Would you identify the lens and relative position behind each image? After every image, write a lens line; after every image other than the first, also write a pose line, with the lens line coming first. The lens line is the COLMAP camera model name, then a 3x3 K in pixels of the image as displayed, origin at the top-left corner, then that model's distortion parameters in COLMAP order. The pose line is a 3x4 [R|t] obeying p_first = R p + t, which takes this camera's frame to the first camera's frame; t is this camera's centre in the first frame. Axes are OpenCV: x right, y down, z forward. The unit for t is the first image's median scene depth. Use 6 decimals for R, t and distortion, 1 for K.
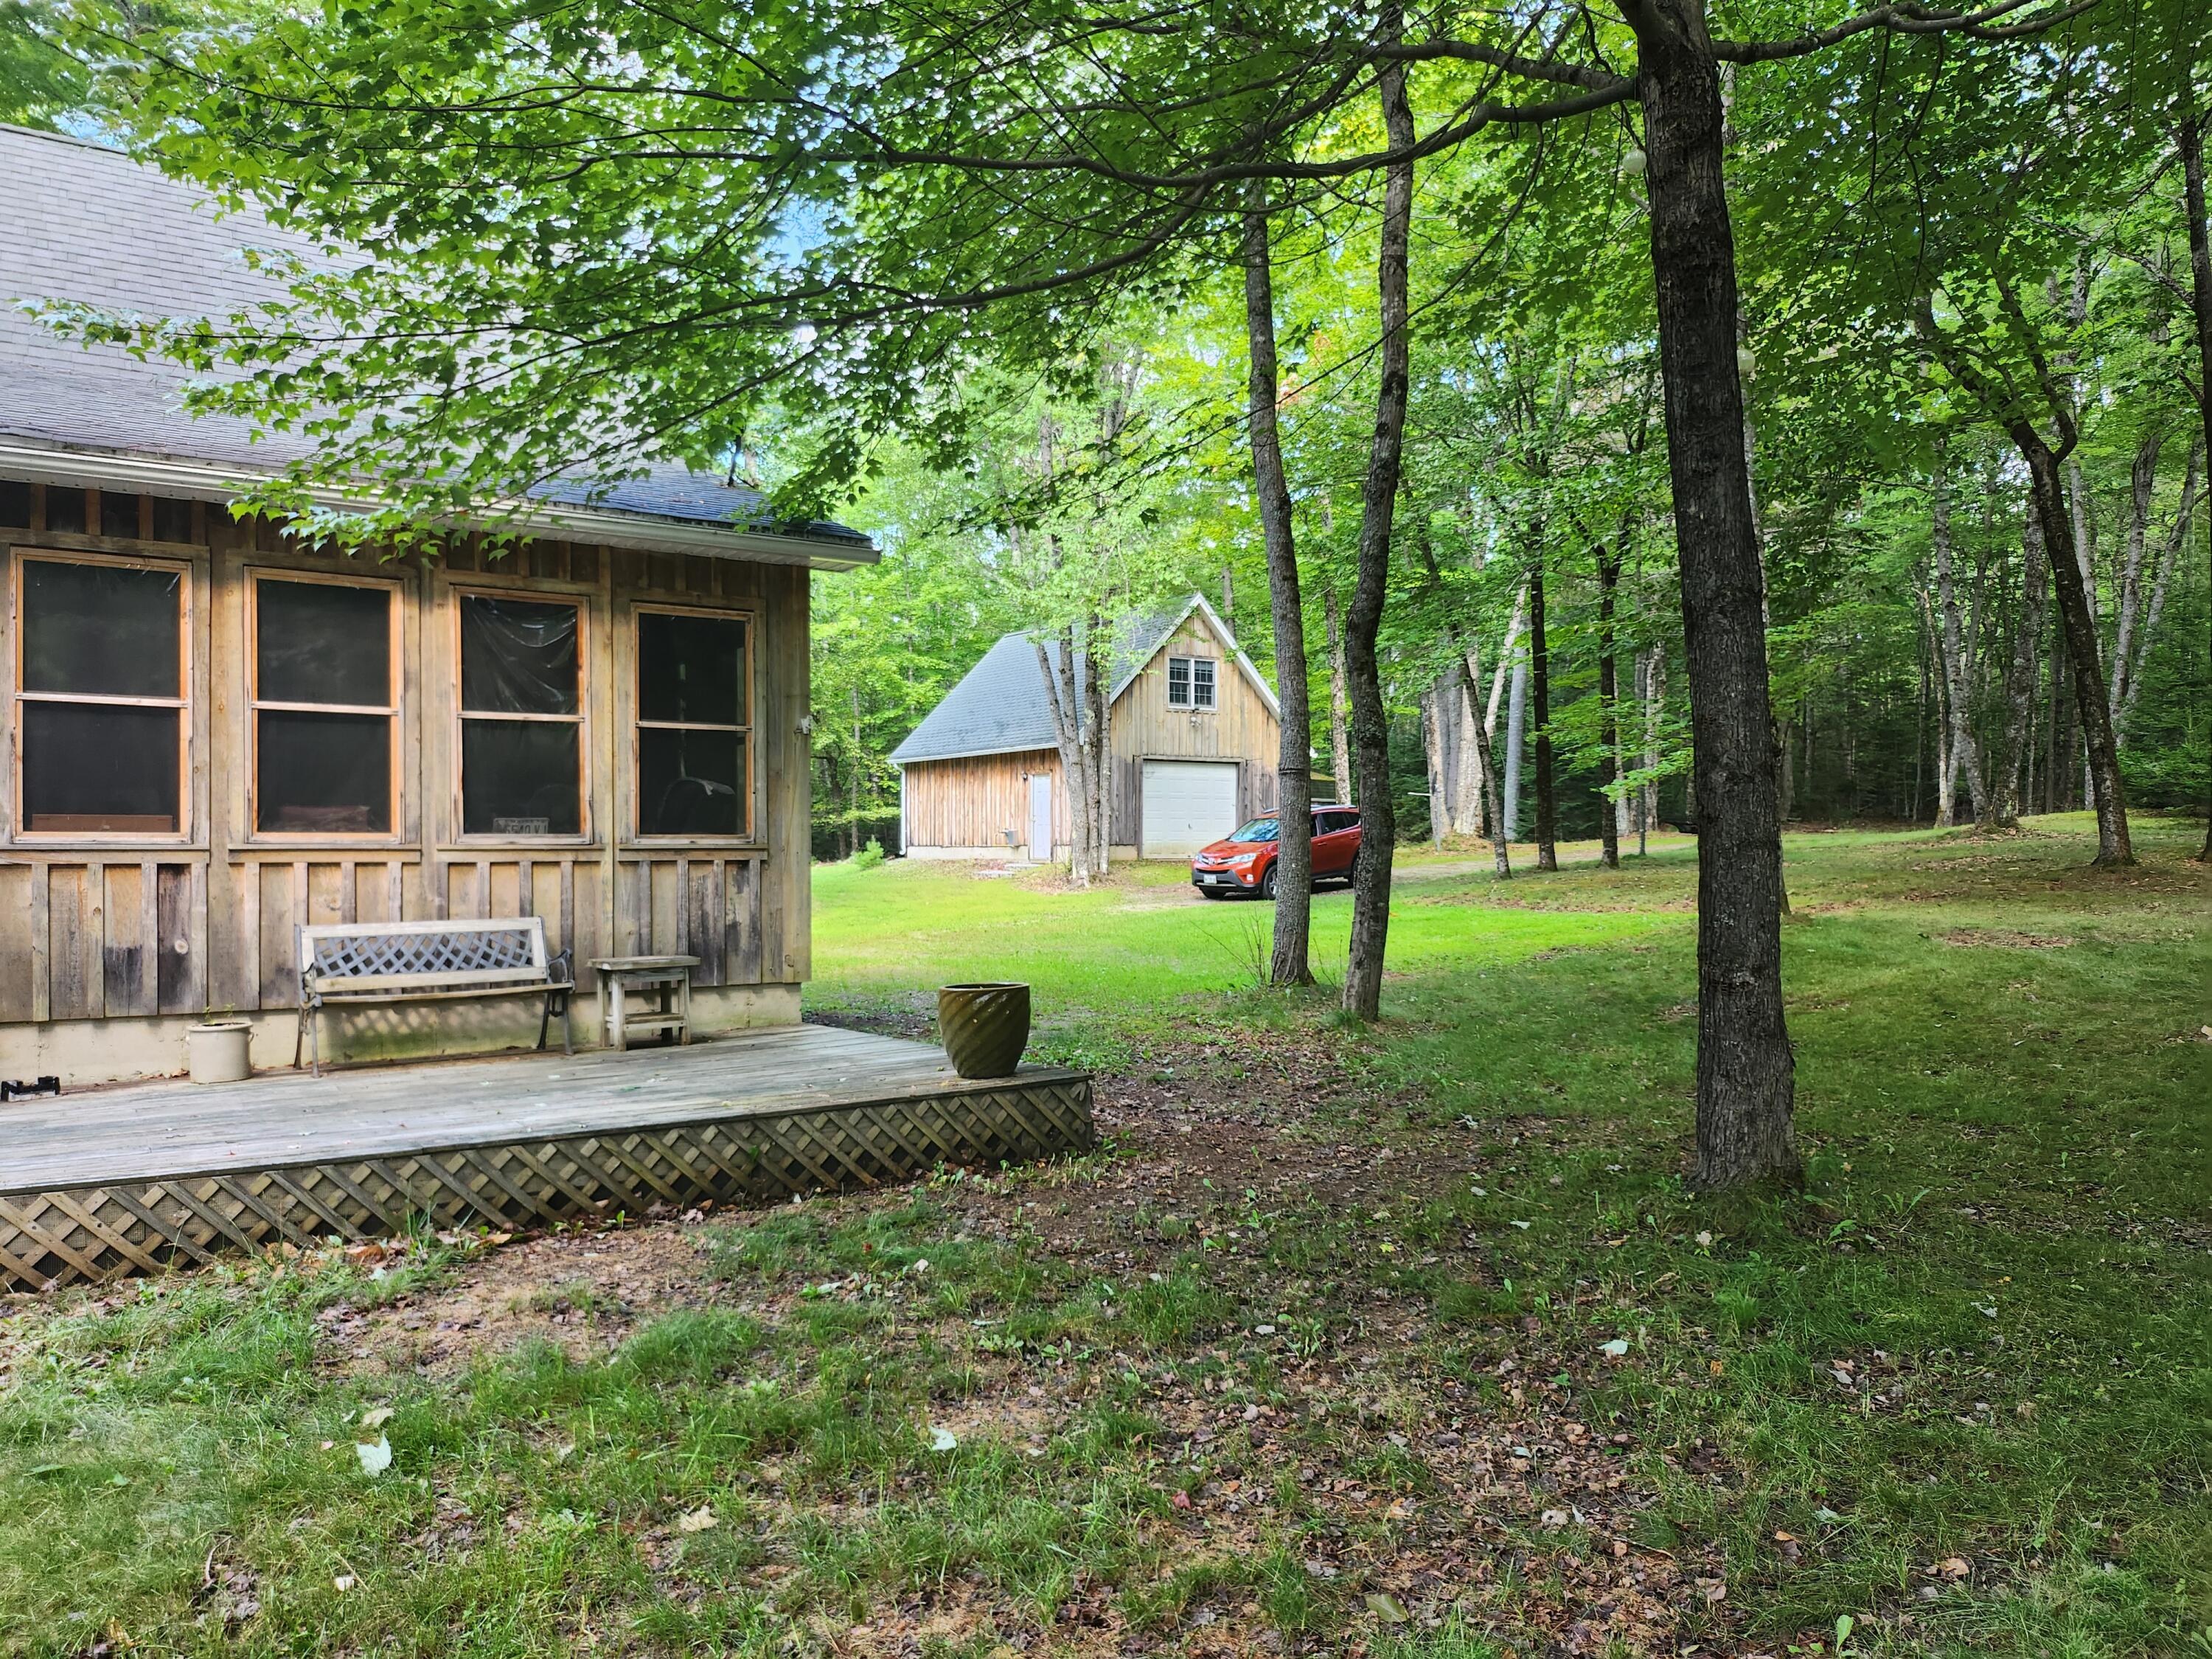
lens RADIAL K [[1567.1, 0, 1113.2], [0, 1567.1, 837.6], [0, 0, 1]] dist [0.032274, -0.015827]
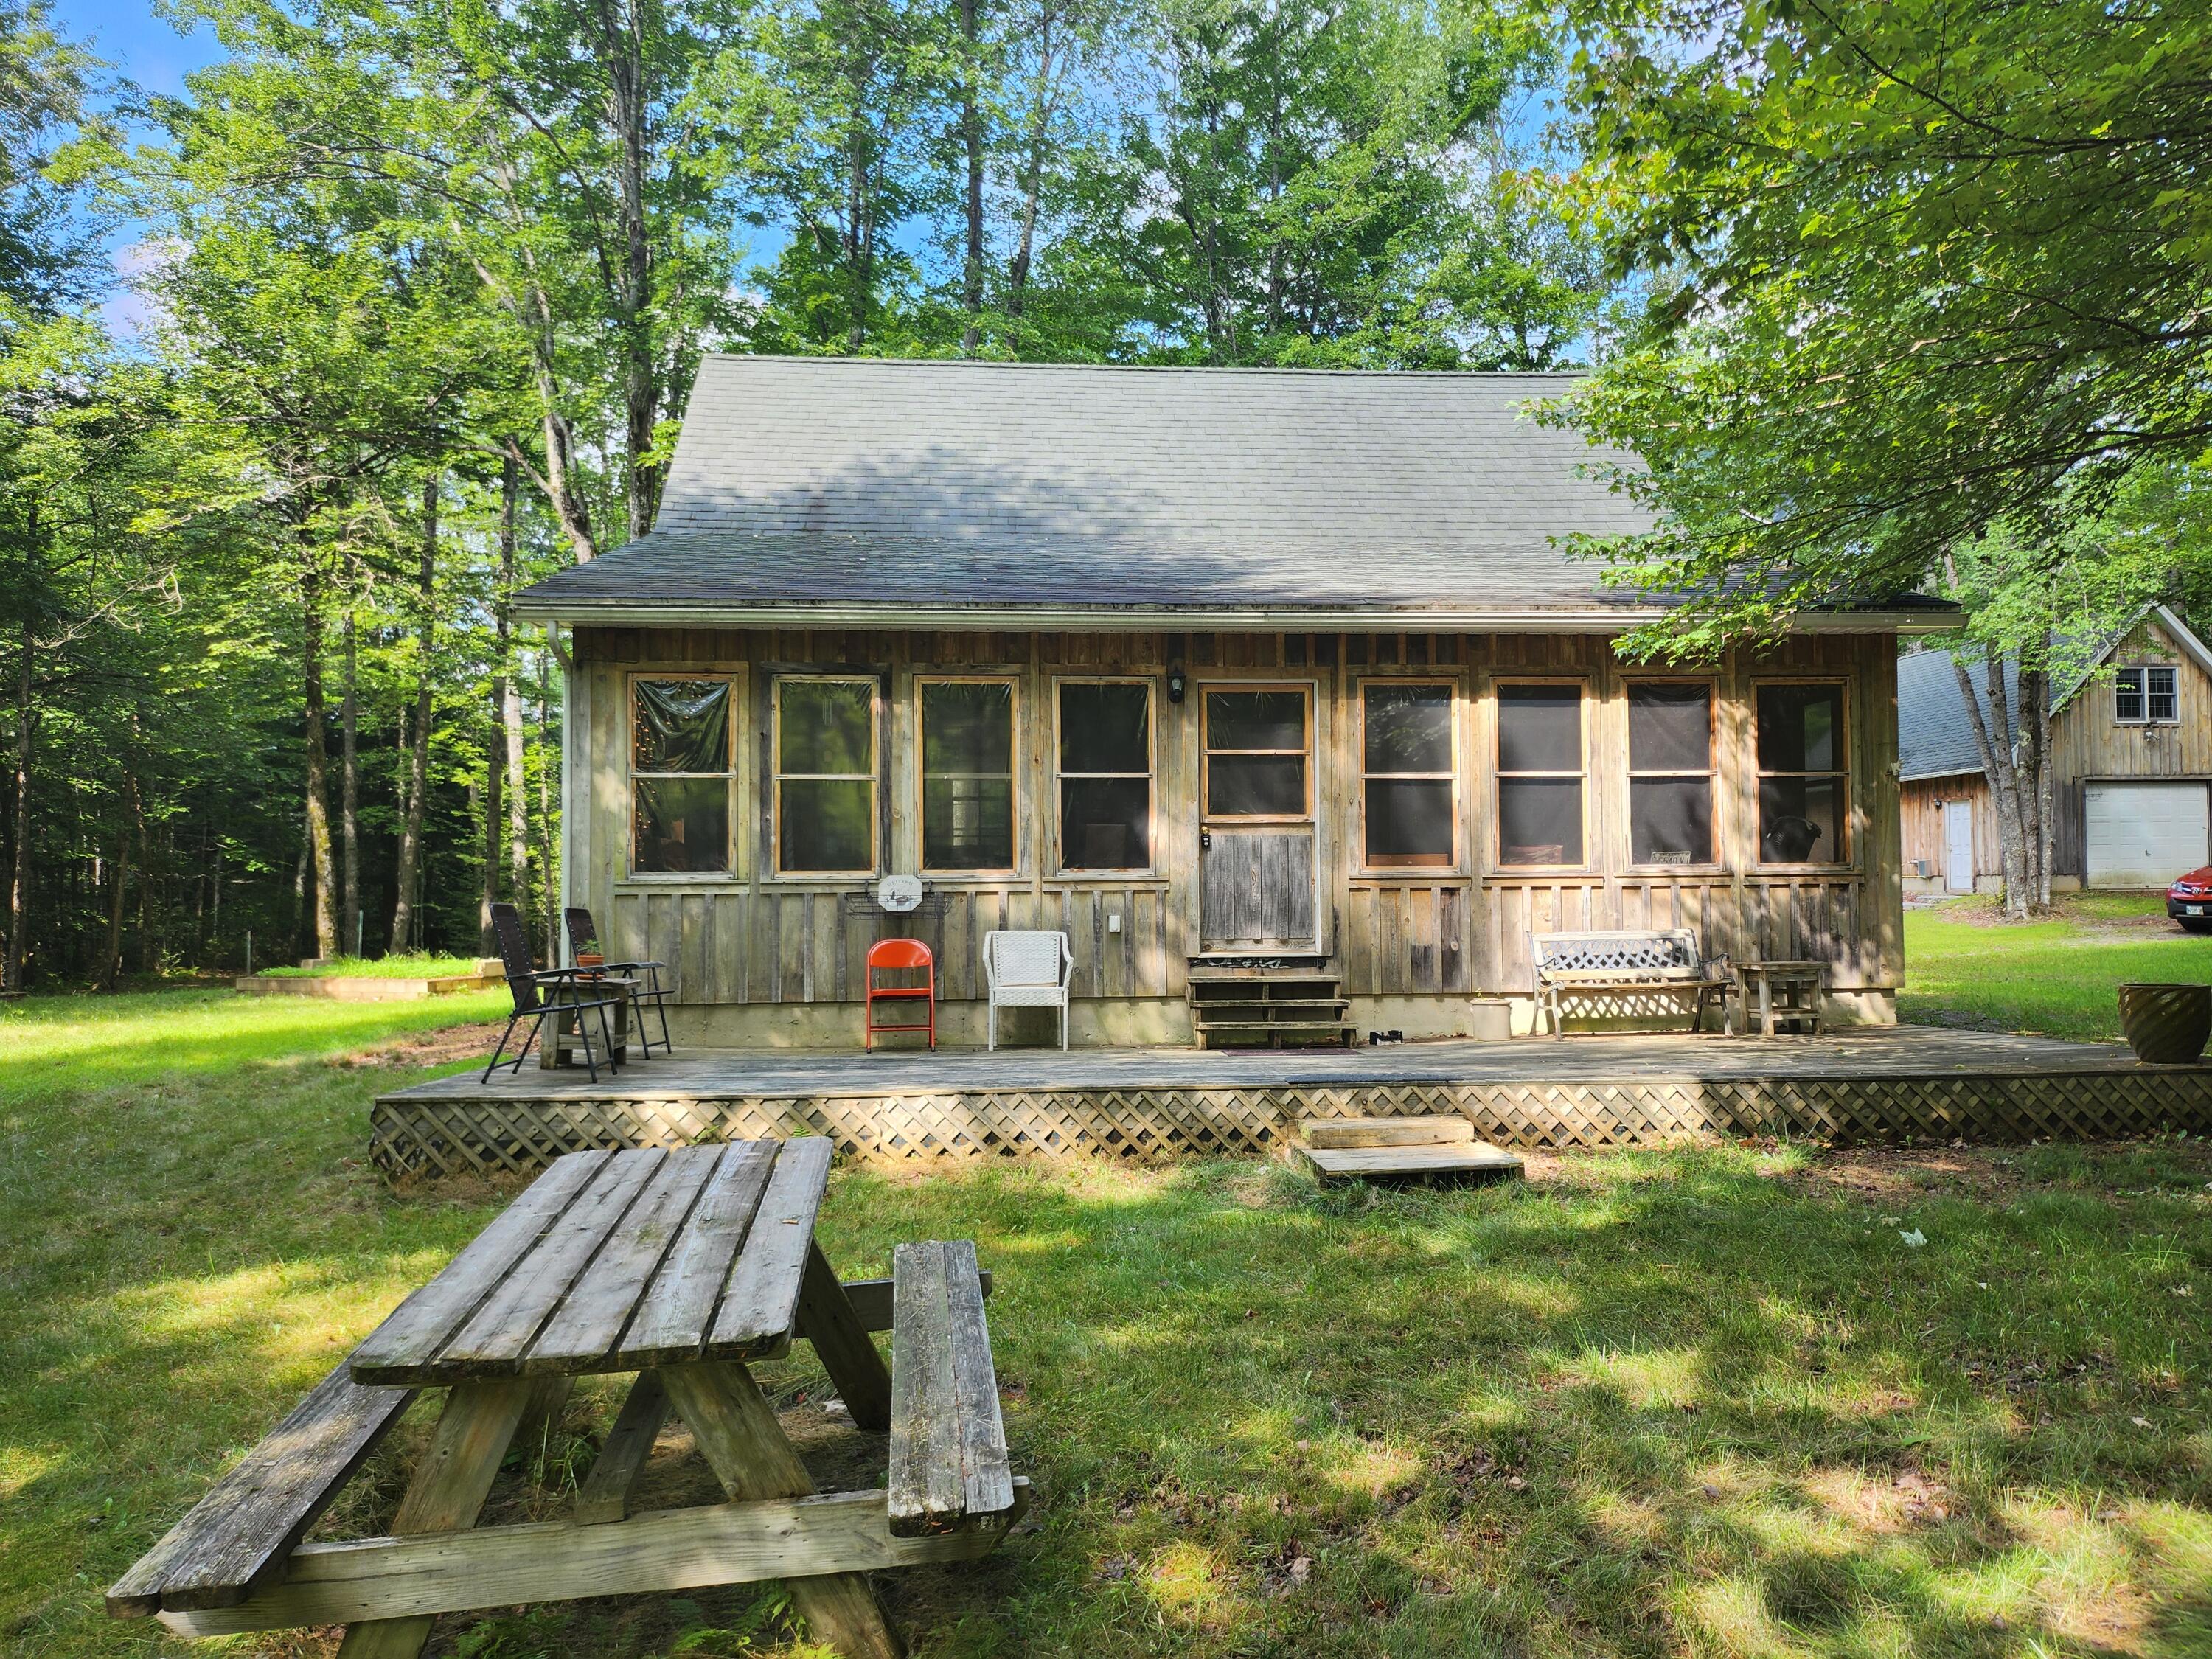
lens RADIAL K [[1567.1, 0, 1093.0], [0, 1567.1, 840.0], [0, 0, 1]] dist [0.032274, -0.015827]
pose [[0.876499, -0.021612, -0.480918, -0.154771], [0.010986, 0.999630, -0.024901, 0.004291], [0.481278, 0.016543, 0.876412, -0.317575]]
